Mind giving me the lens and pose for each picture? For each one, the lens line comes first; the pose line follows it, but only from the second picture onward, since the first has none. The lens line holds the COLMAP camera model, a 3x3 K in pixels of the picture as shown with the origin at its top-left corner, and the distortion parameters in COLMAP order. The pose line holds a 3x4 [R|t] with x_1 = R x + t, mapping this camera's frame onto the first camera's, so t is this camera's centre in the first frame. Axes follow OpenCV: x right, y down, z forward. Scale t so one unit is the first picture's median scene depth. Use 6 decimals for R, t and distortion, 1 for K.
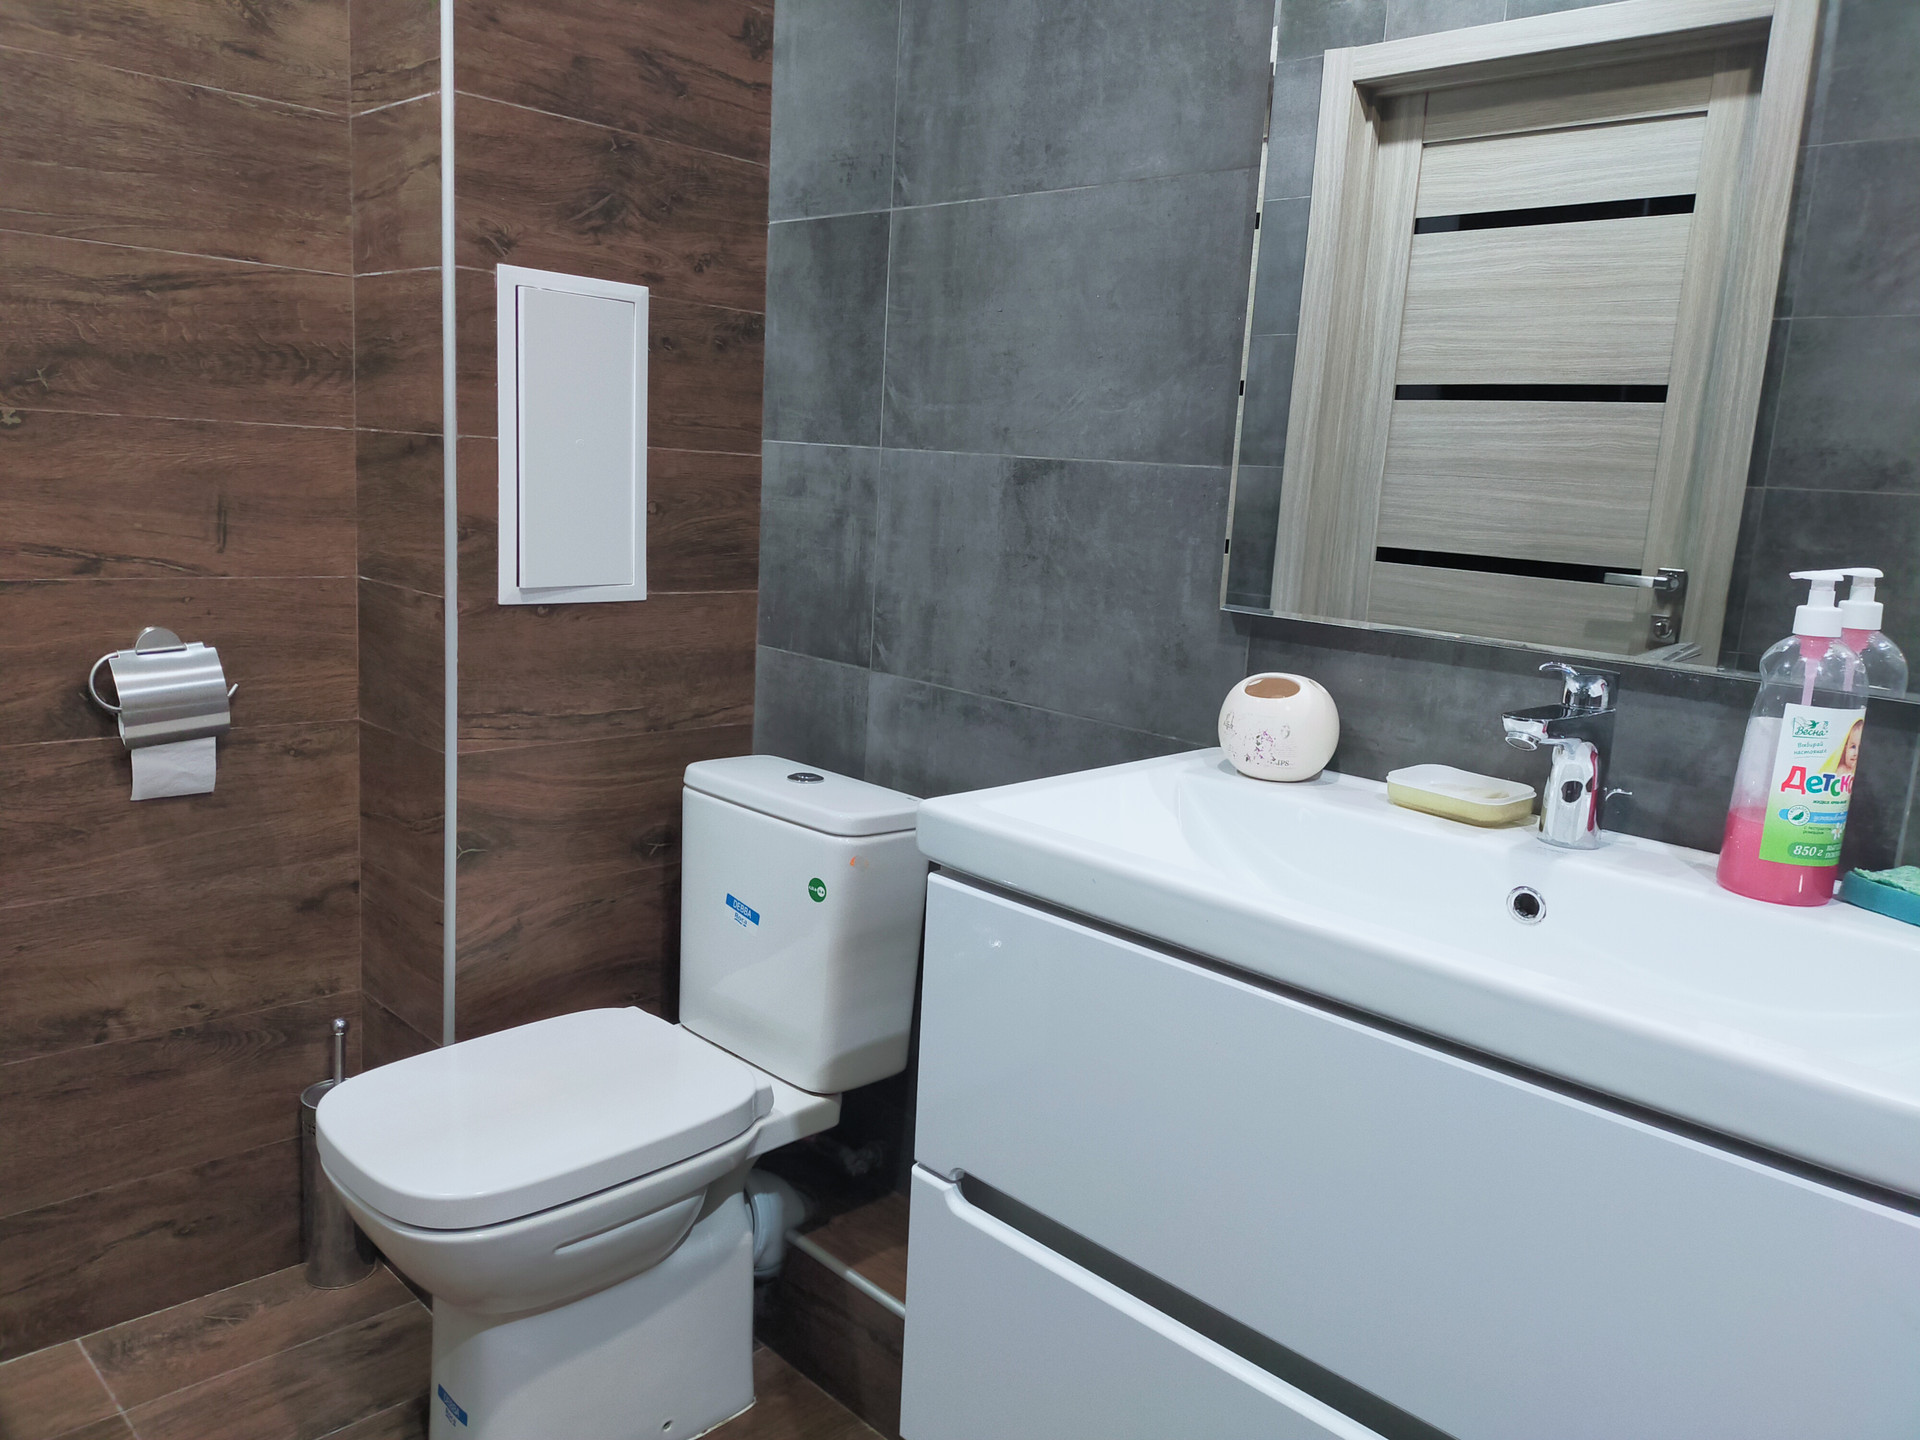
lens RADIAL K [[1452.0, 0, 960.3], [0, 1452.0, 716.5], [0, 0, 1]] dist [0.000538, -0.002463]
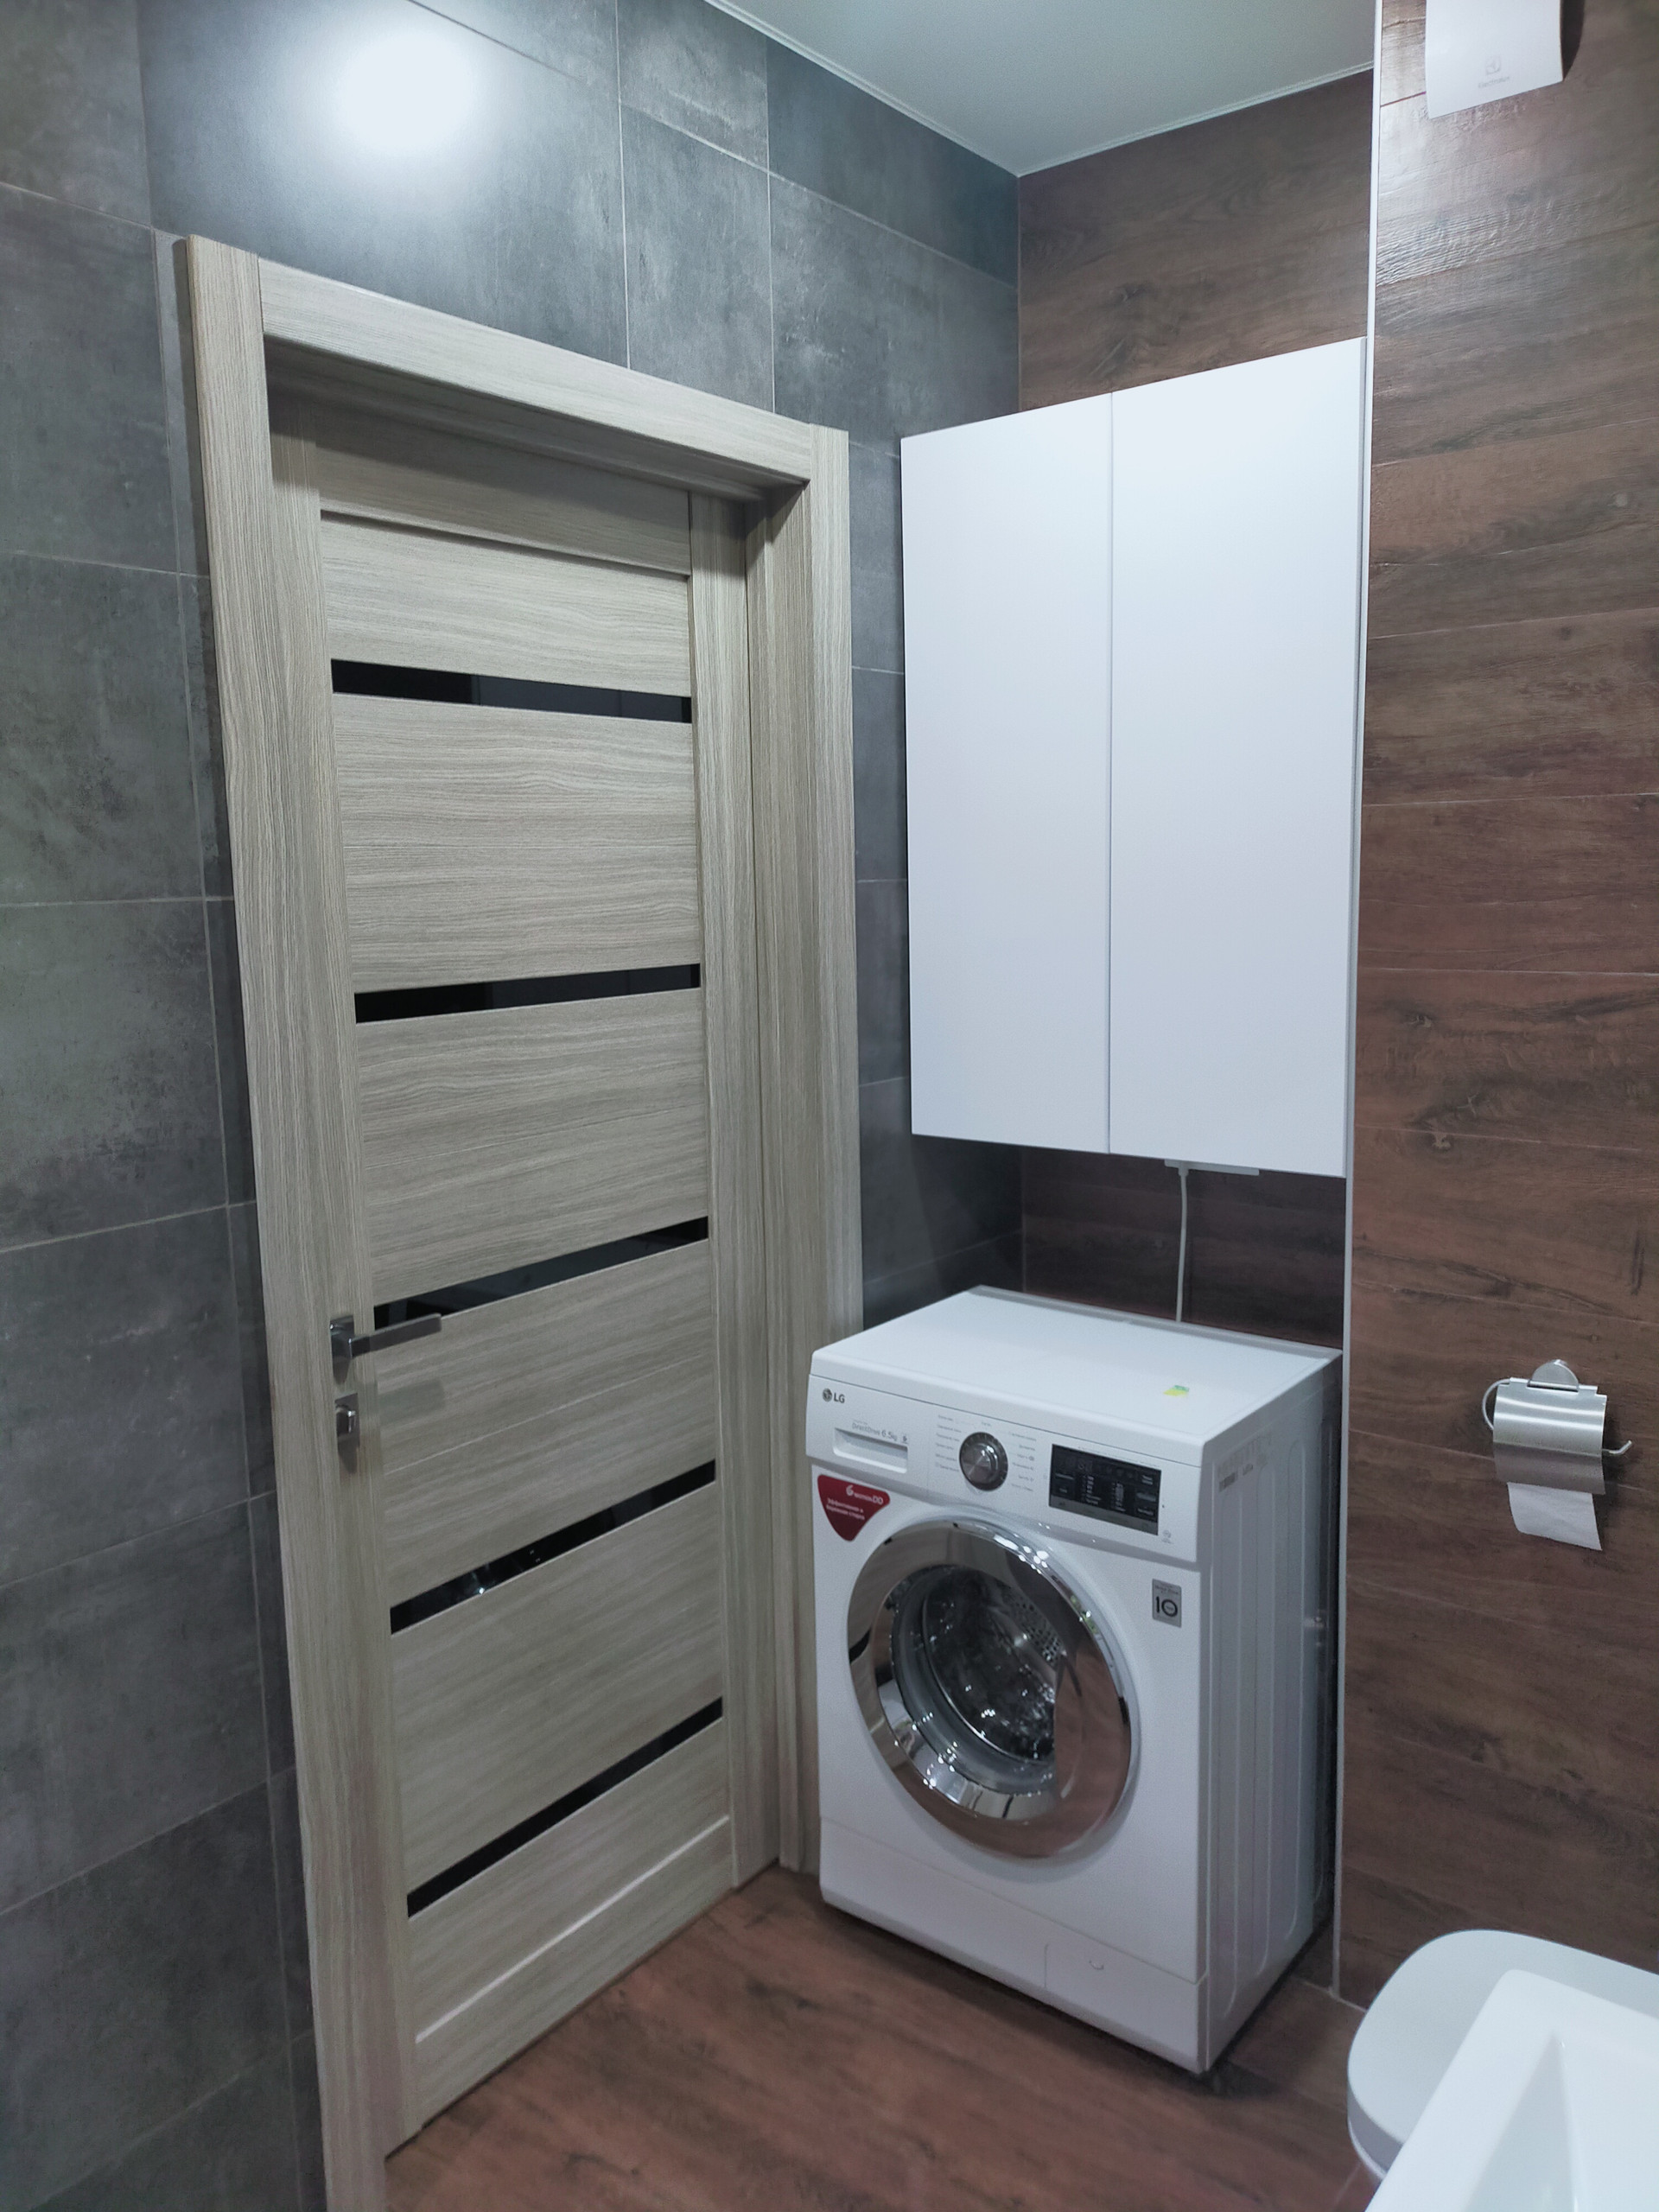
lens RADIAL K [[1672.8, 0, 829.5], [0, 1672.8, 1104.7], [0, 0, 1]] dist [0.000538, -0.002463]
pose [[0.108420, 0.074368, -0.991320, 0.475663], [-0.152241, 0.986677, 0.057369, -0.225050], [0.982379, 0.144699, 0.118298, 0.399616]]
